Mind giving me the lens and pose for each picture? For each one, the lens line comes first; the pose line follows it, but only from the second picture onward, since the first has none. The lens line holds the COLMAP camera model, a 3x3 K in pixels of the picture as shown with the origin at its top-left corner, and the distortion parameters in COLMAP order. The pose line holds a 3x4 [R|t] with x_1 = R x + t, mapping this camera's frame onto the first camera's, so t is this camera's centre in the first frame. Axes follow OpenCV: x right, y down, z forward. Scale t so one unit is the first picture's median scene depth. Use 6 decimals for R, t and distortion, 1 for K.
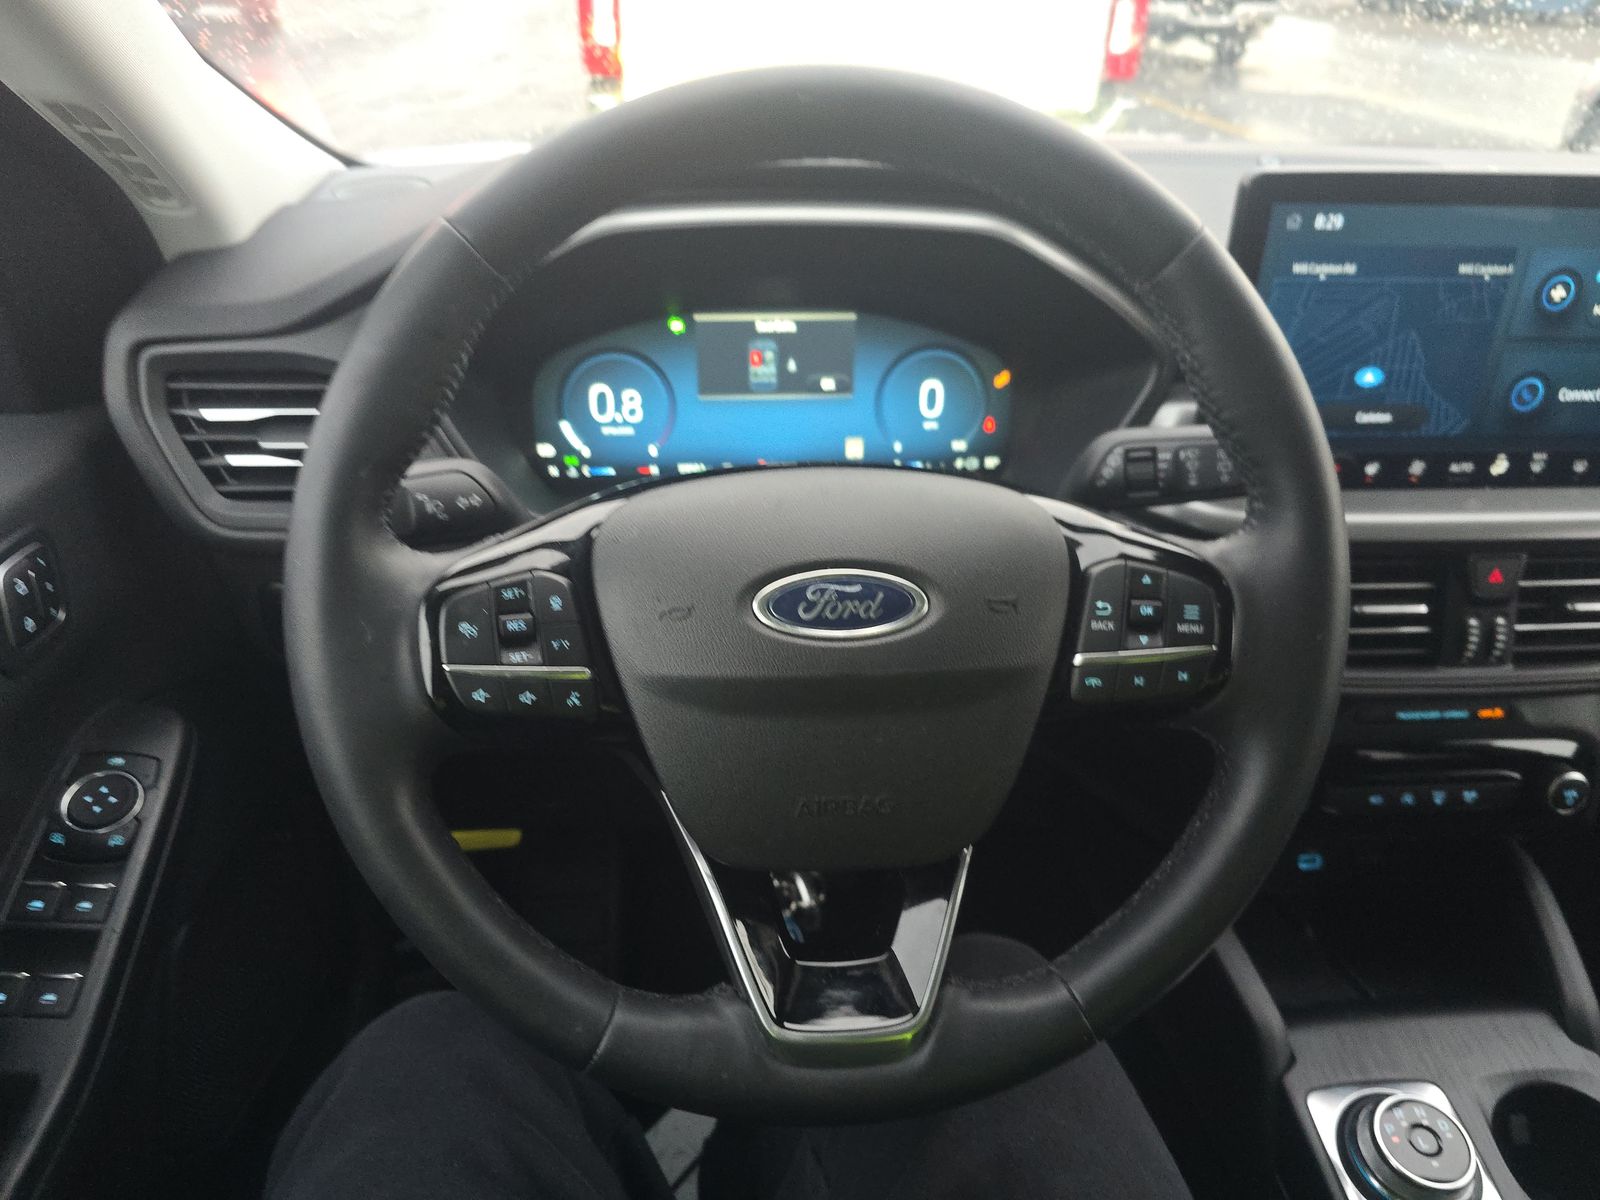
lens RADIAL K [[1058.6, 0, 797.3], [0, 1058.6, 591.6], [0, 0, 1]] dist [0.030799, -0.031937]
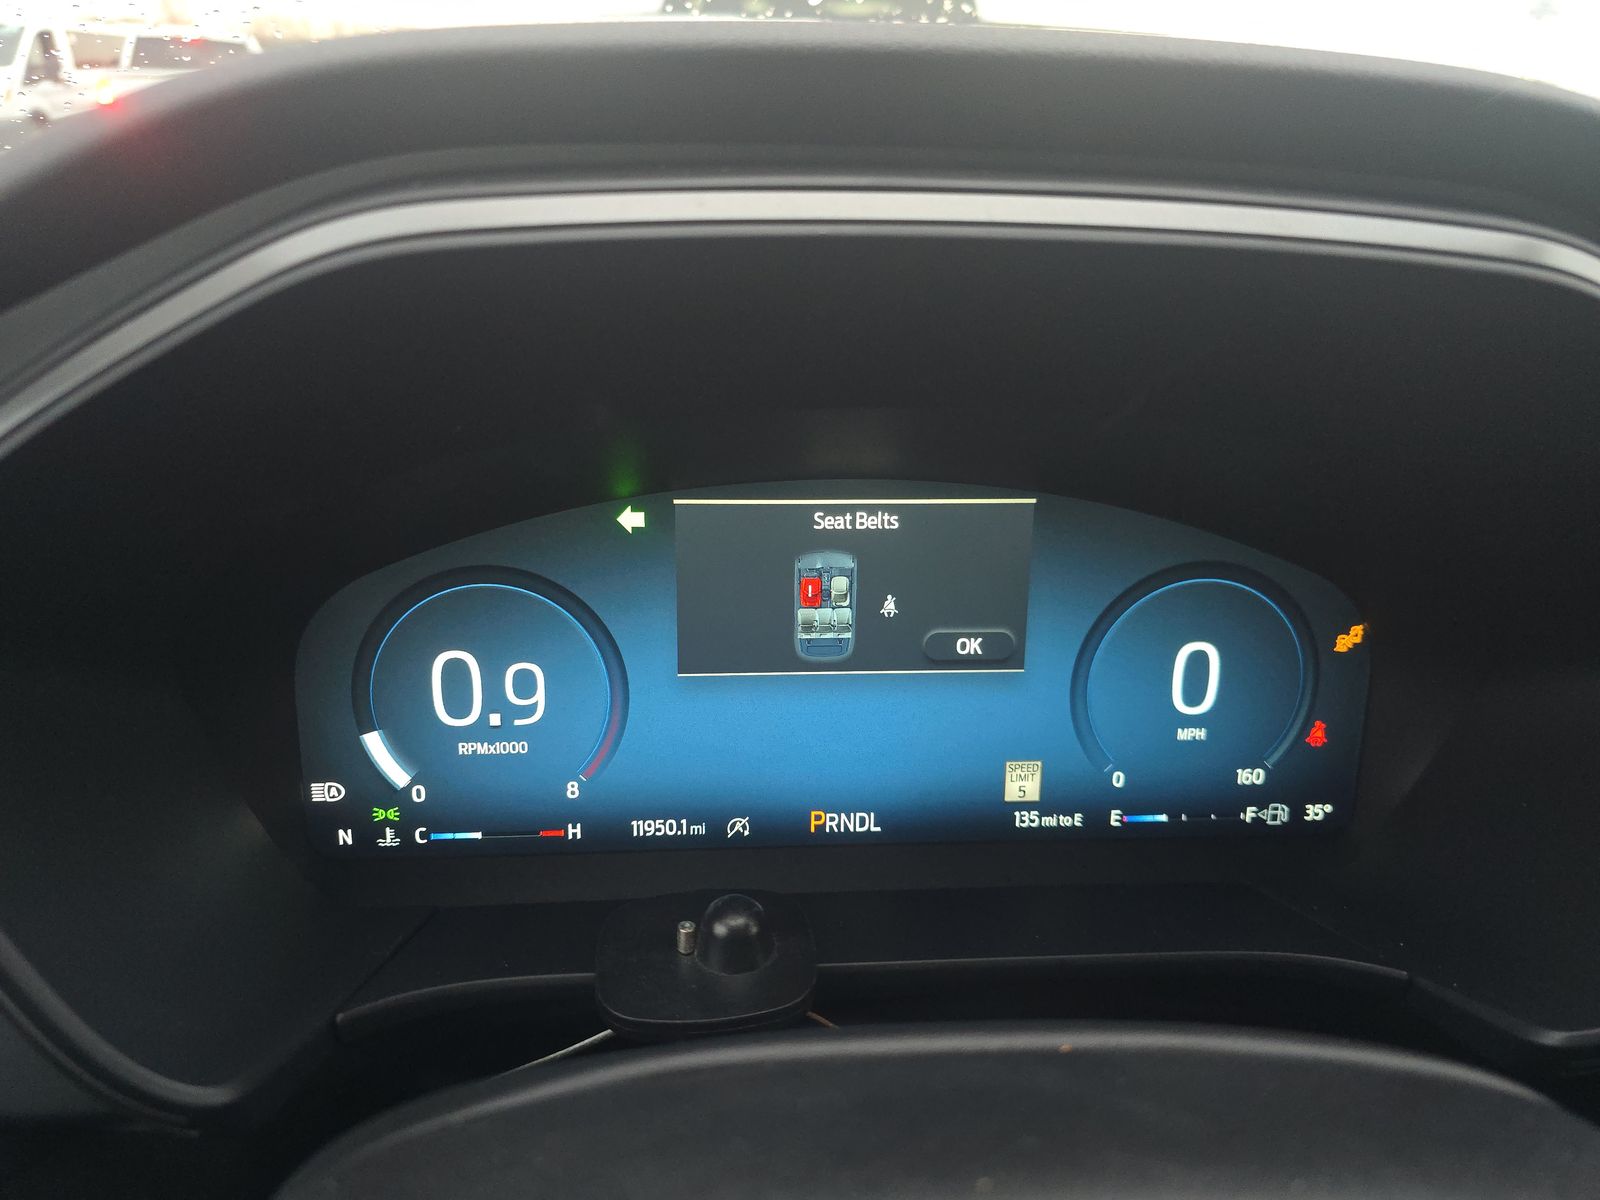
lens RADIAL K [[1058.6, 0, 797.3], [0, 1058.6, 591.6], [0, 0, 1]] dist [0.030799, -0.031937]
pose [[0.999964, 0.006874, 0.004943, -0.051123], [-0.006049, 0.988527, -0.150921, -0.168234], [-0.005924, 0.150886, 0.988533, 0.619527]]
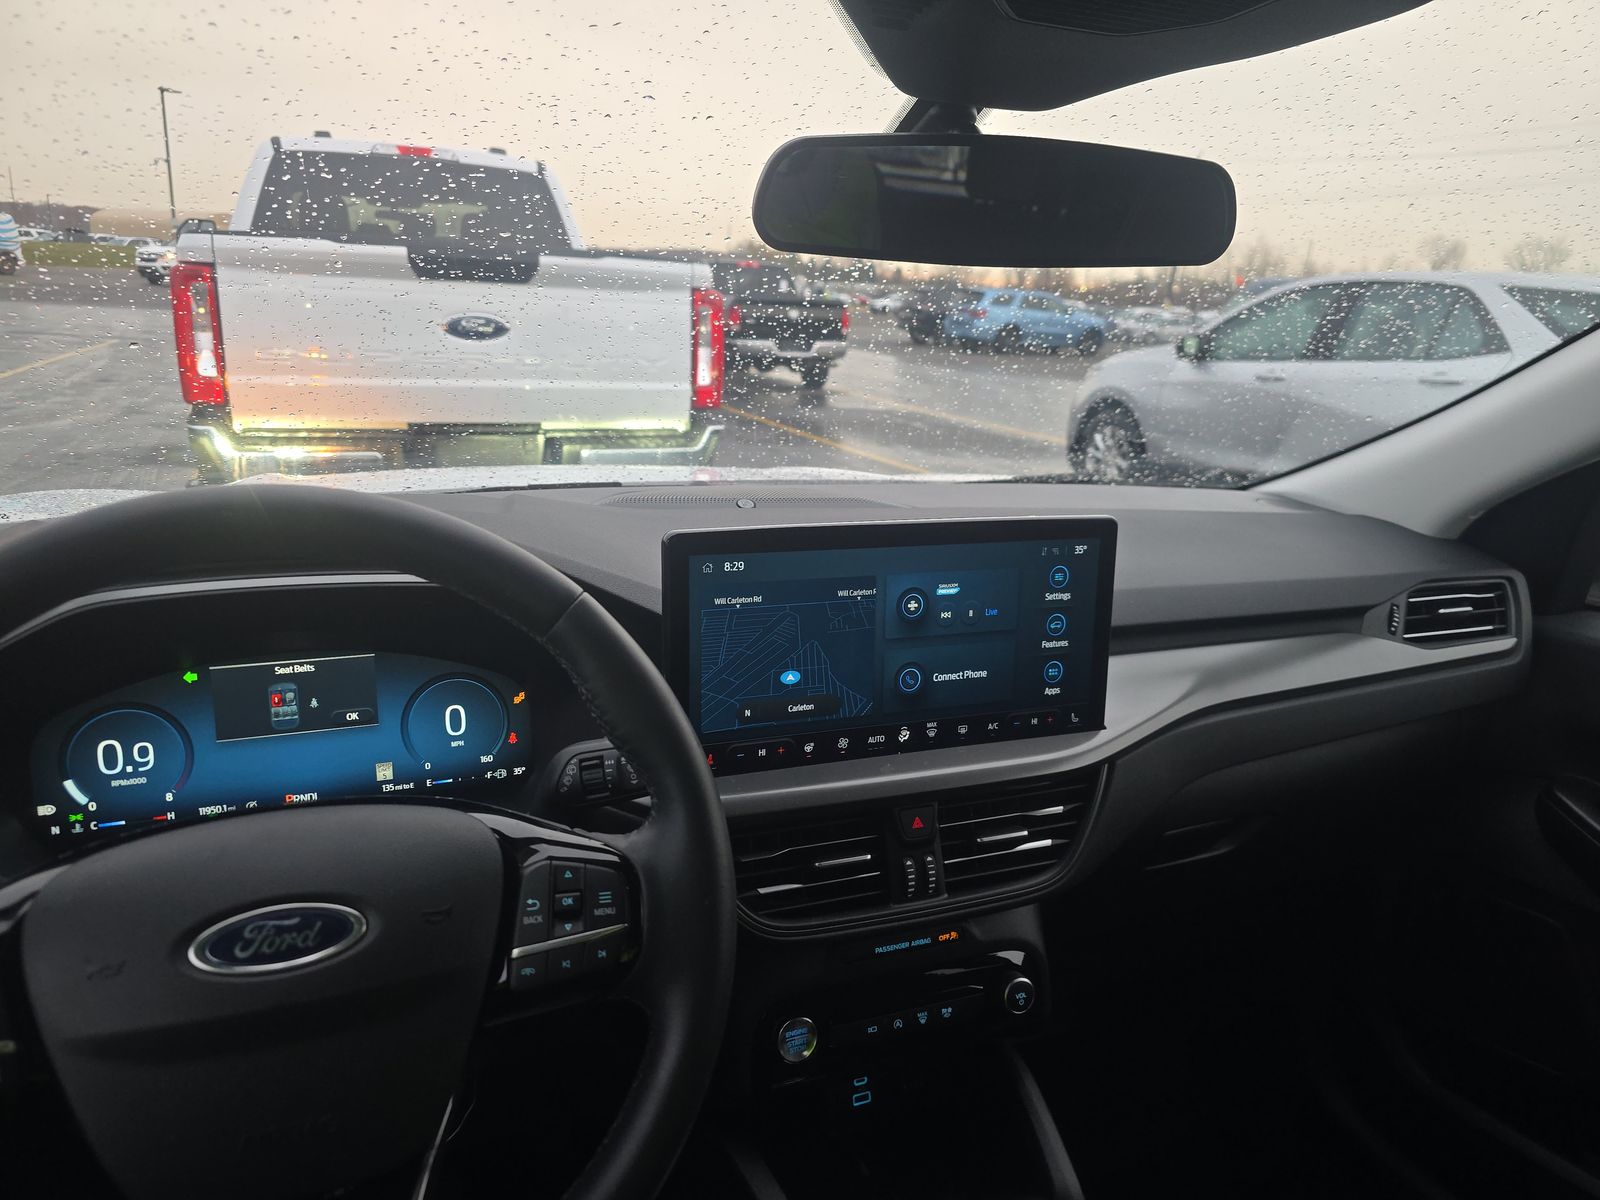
lens RADIAL K [[1058.6, 0, 797.3], [0, 1058.6, 591.6], [0, 0, 1]] dist [0.030799, -0.031937]
pose [[0.951841, -0.059207, 0.300820, 0.158996], [0.134705, 0.962160, -0.236859, 0.000231], [-0.275413, 0.265974, 0.923799, -0.182034]]
